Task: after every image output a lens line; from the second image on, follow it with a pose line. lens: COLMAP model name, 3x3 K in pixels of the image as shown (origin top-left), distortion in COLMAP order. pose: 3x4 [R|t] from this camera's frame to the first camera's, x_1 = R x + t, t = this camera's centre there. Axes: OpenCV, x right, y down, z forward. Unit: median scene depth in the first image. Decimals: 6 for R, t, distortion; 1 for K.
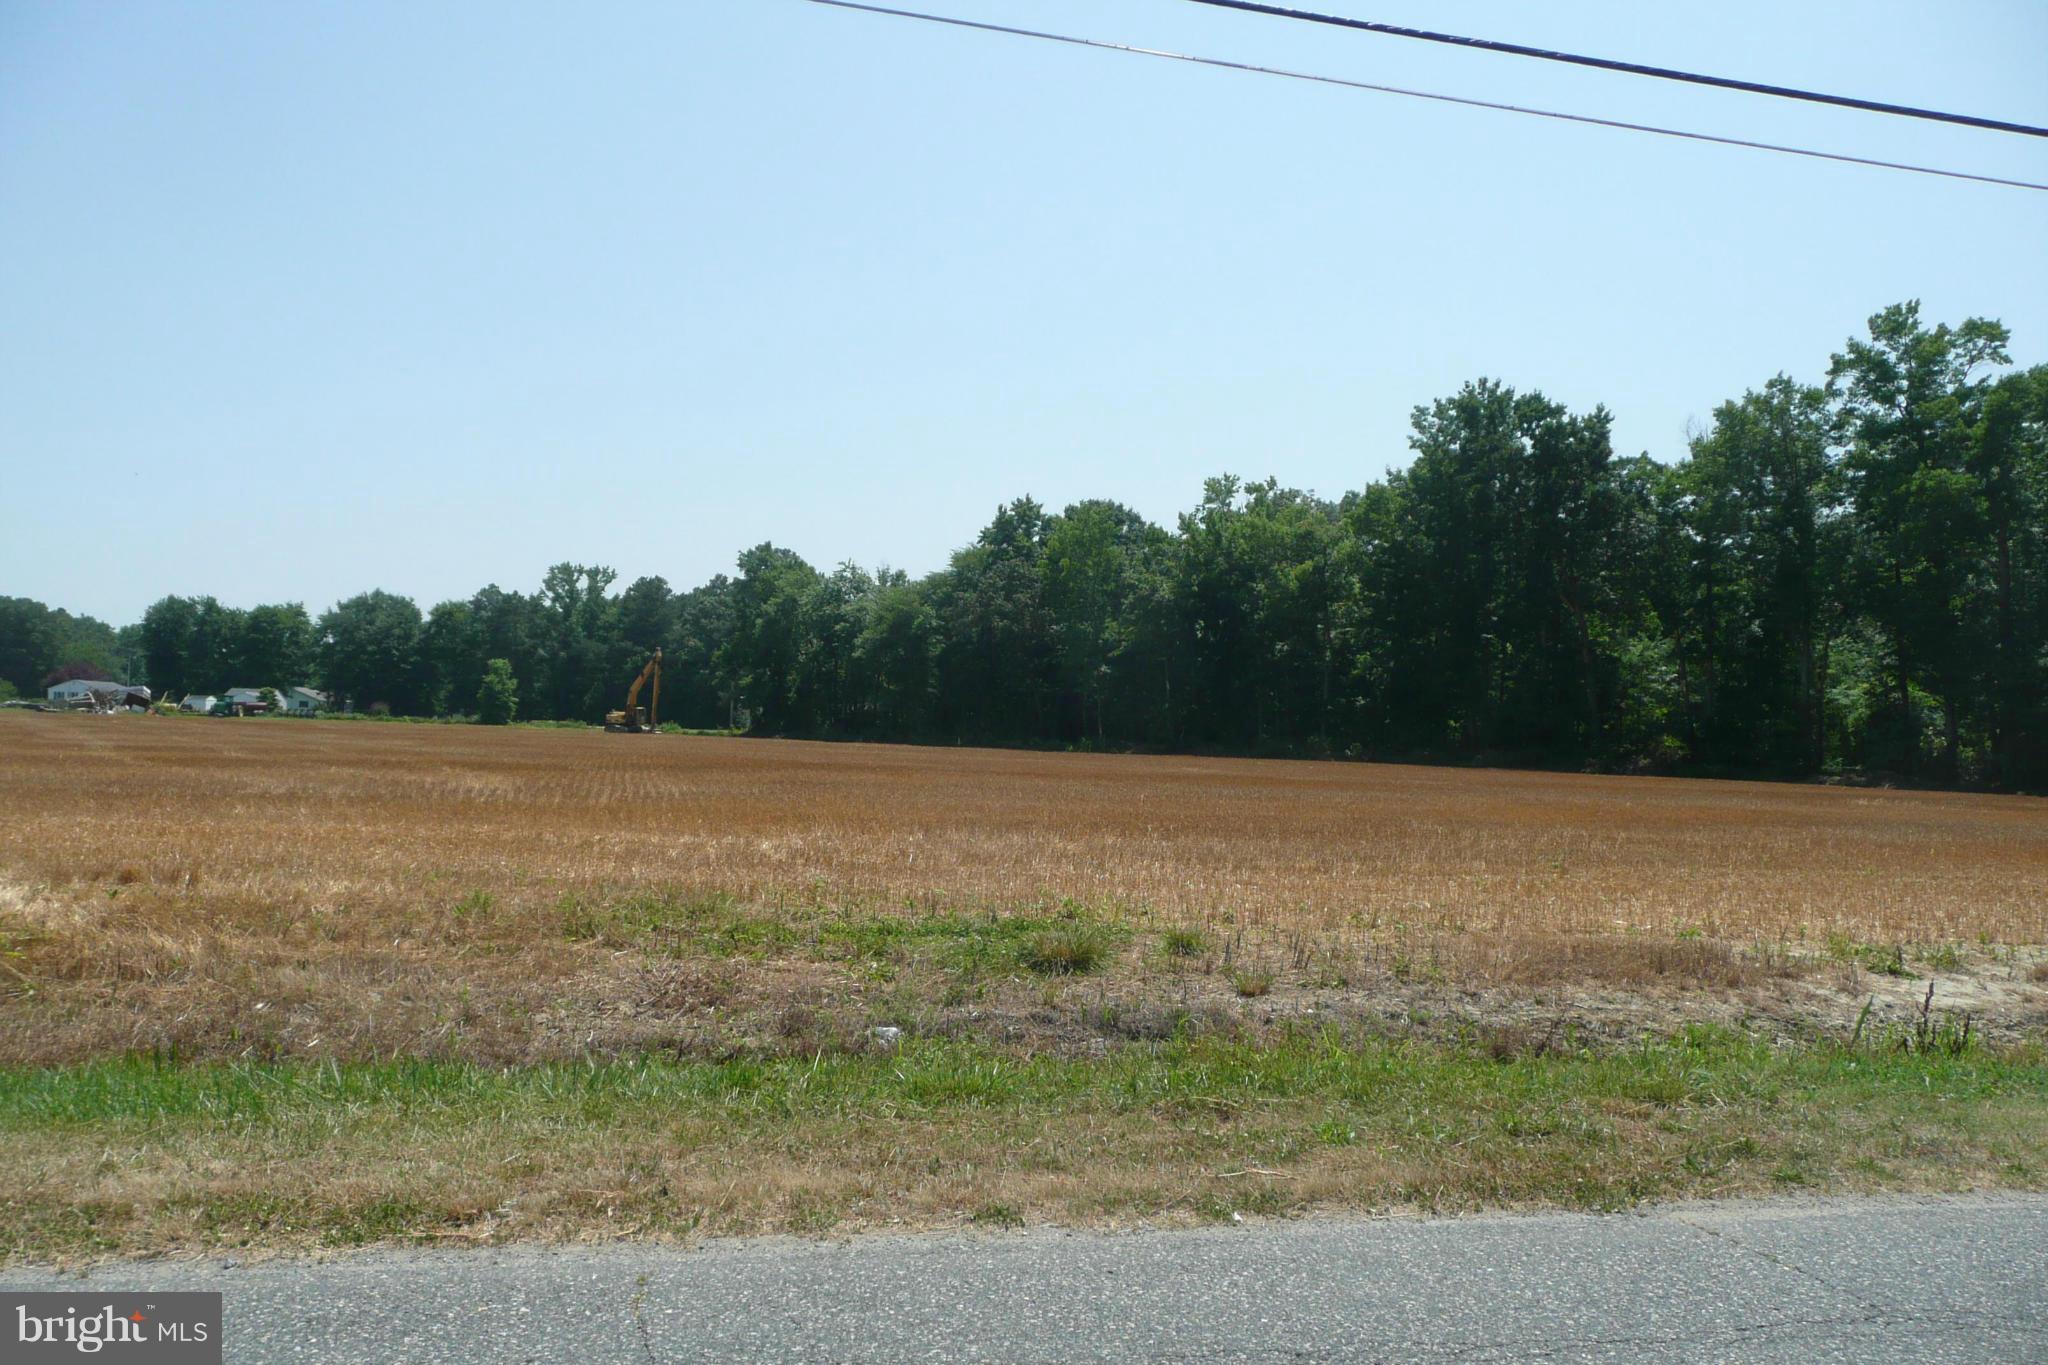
lens RADIAL K [[1655.9, 0, 1020.5], [0, 1655.9, 694.4], [0, 0, 1]] dist [-0.013336, 0.028233]
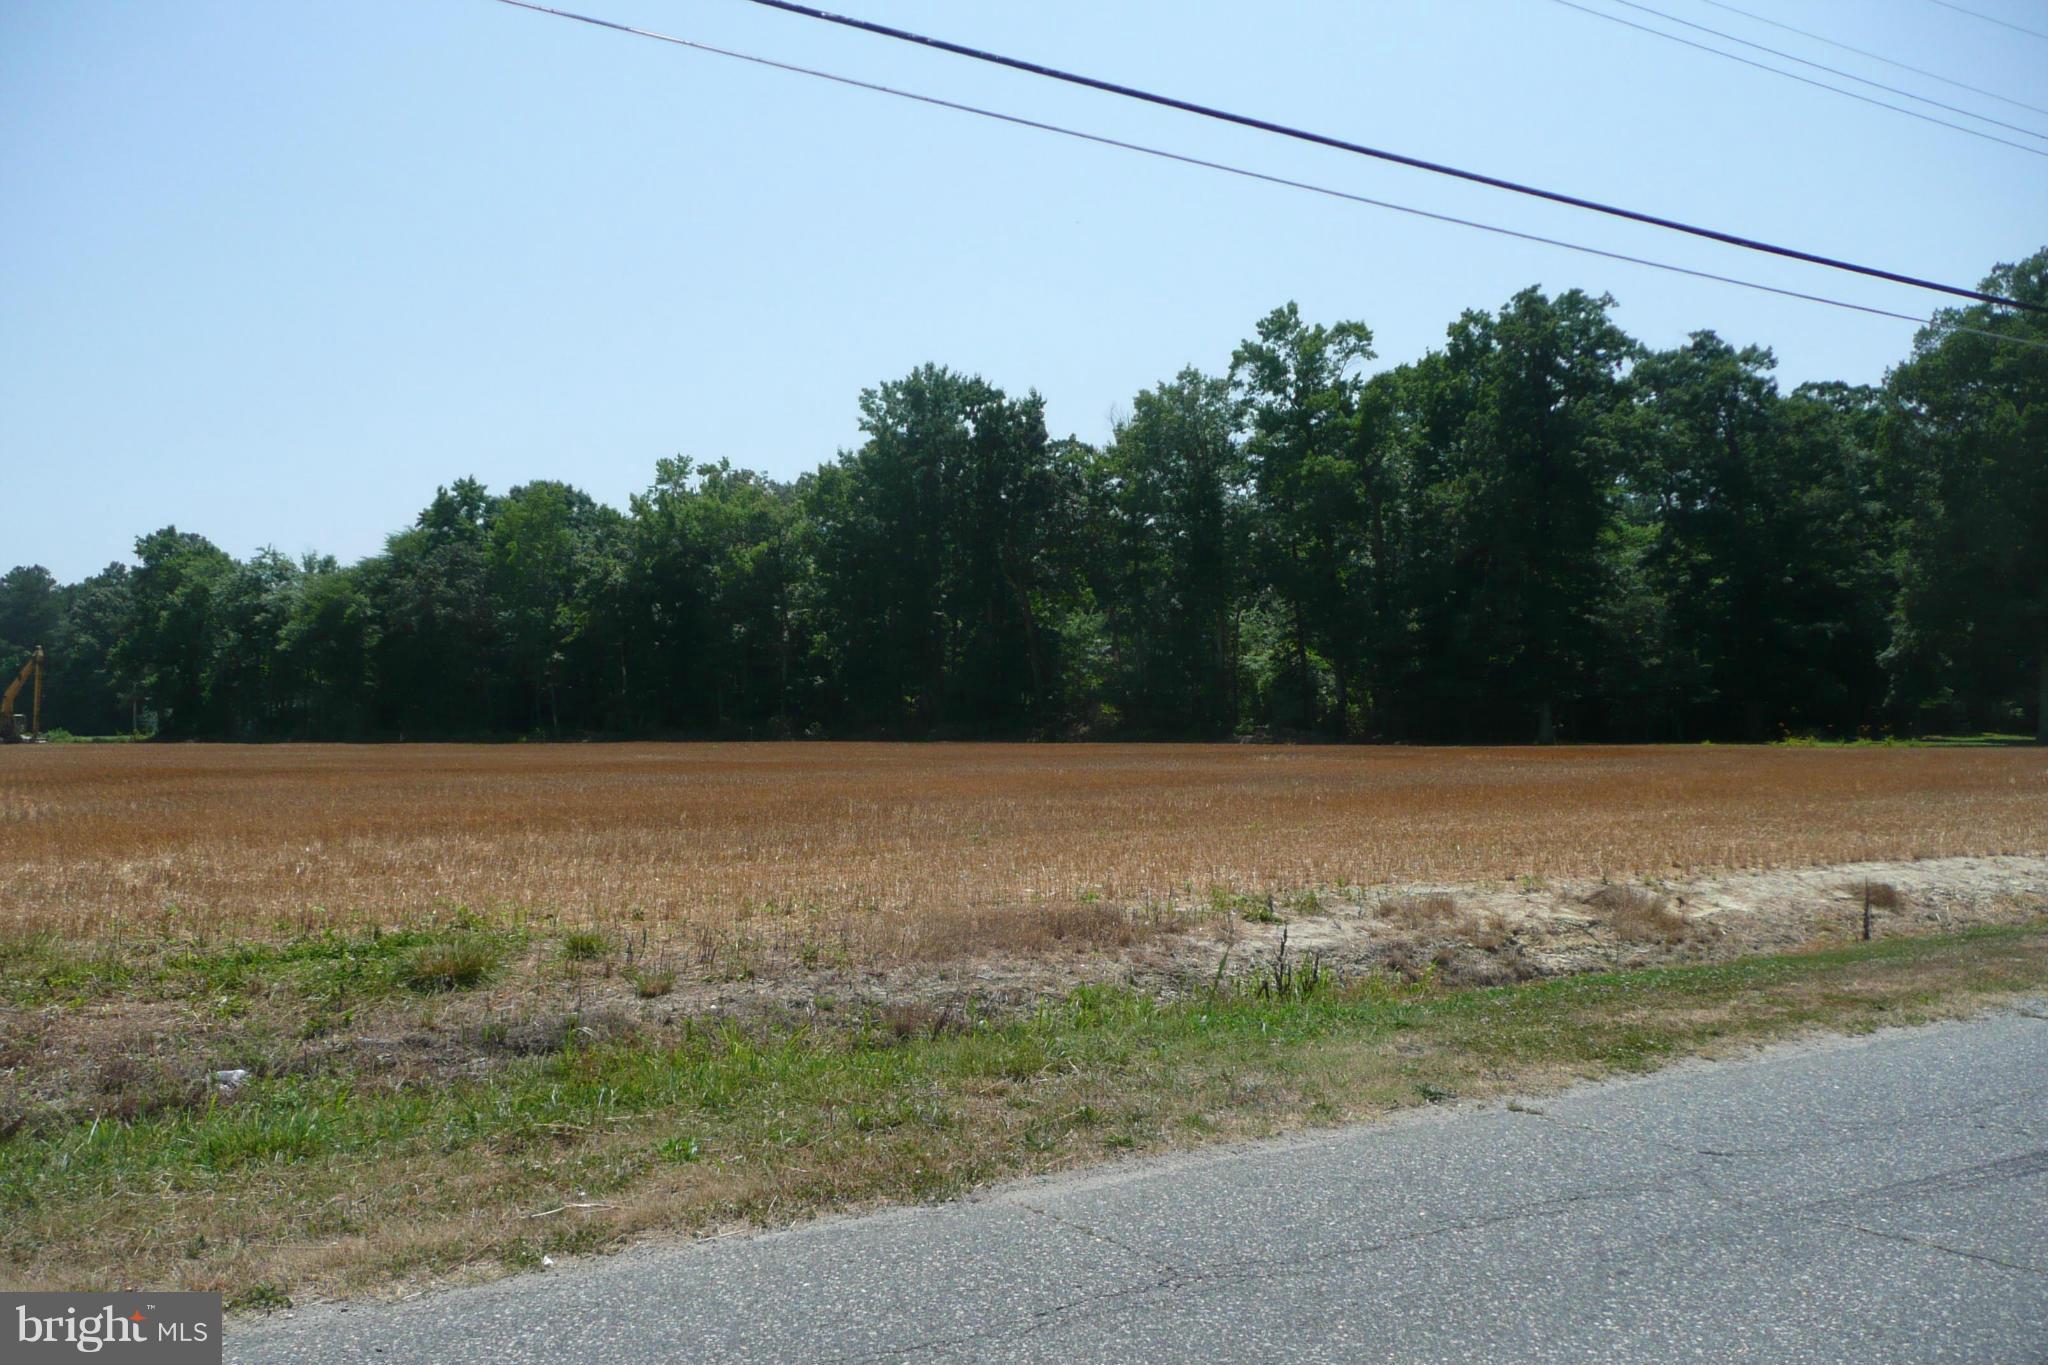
lens RADIAL K [[1655.9, 0, 1003.3], [0, 1655.9, 692.2], [0, 0, 1]] dist [-0.013336, 0.028233]
pose [[0.952511, -0.034984, 0.302489, 0.026228], [0.031981, 0.999378, 0.014876, -0.001386], [-0.302822, -0.004496, 0.953037, 0.012137]]
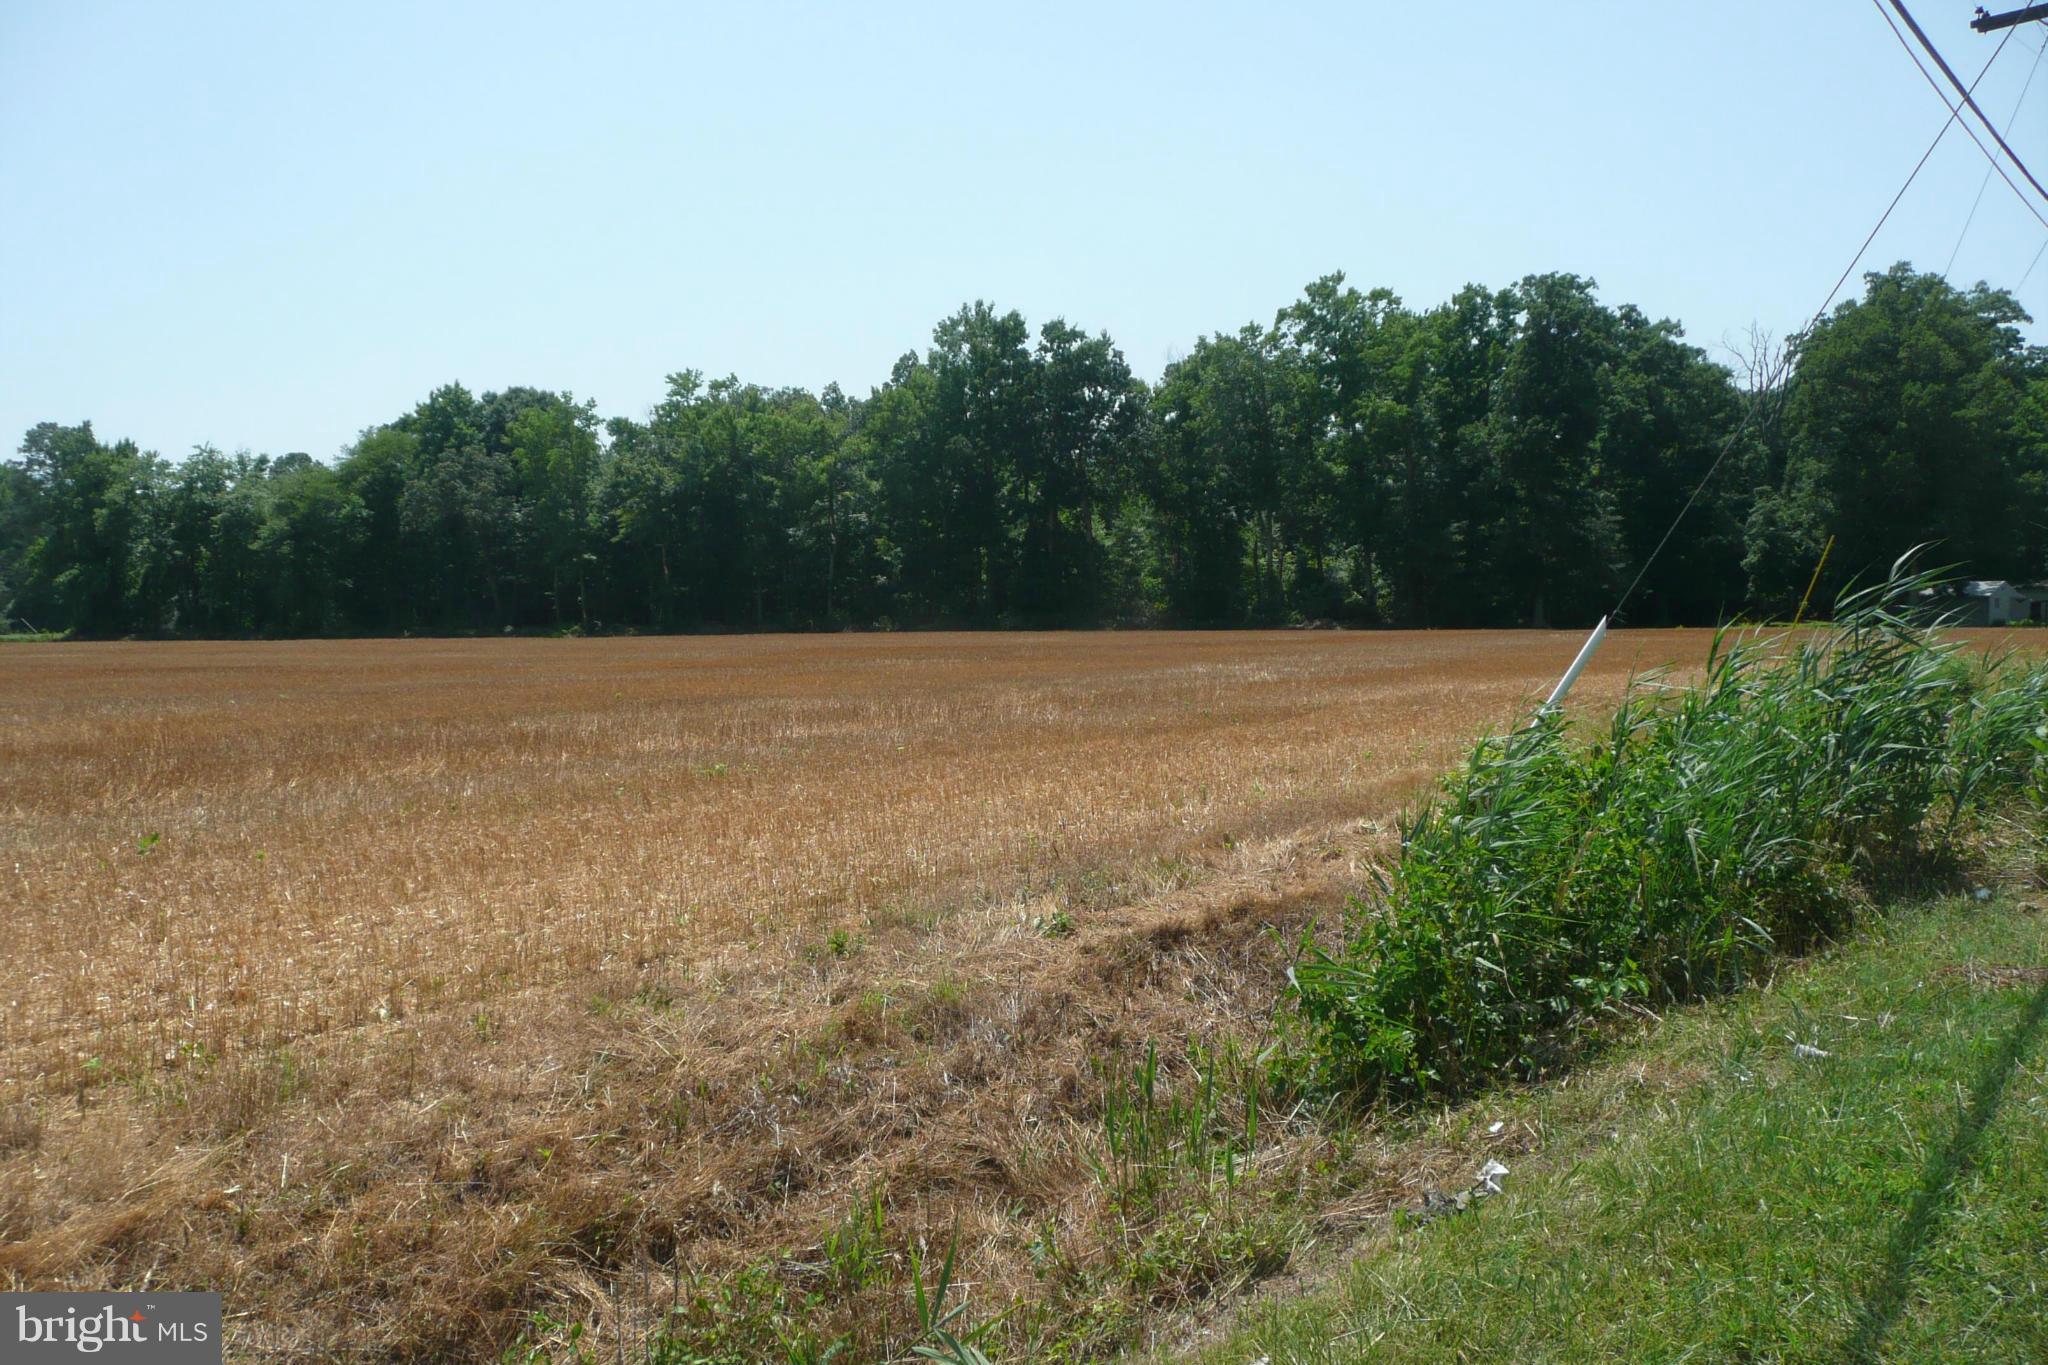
lens RADIAL K [[1655.9, 0, 1018.1], [0, 1655.9, 671.4], [0, 0, 1]] dist [-0.013336, 0.028233]
pose [[0.868406, -0.059889, 0.492224, -1.078297], [0.028591, 0.997076, 0.070873, -0.041665], [-0.495029, -0.047473, 0.867578, -0.179847]]
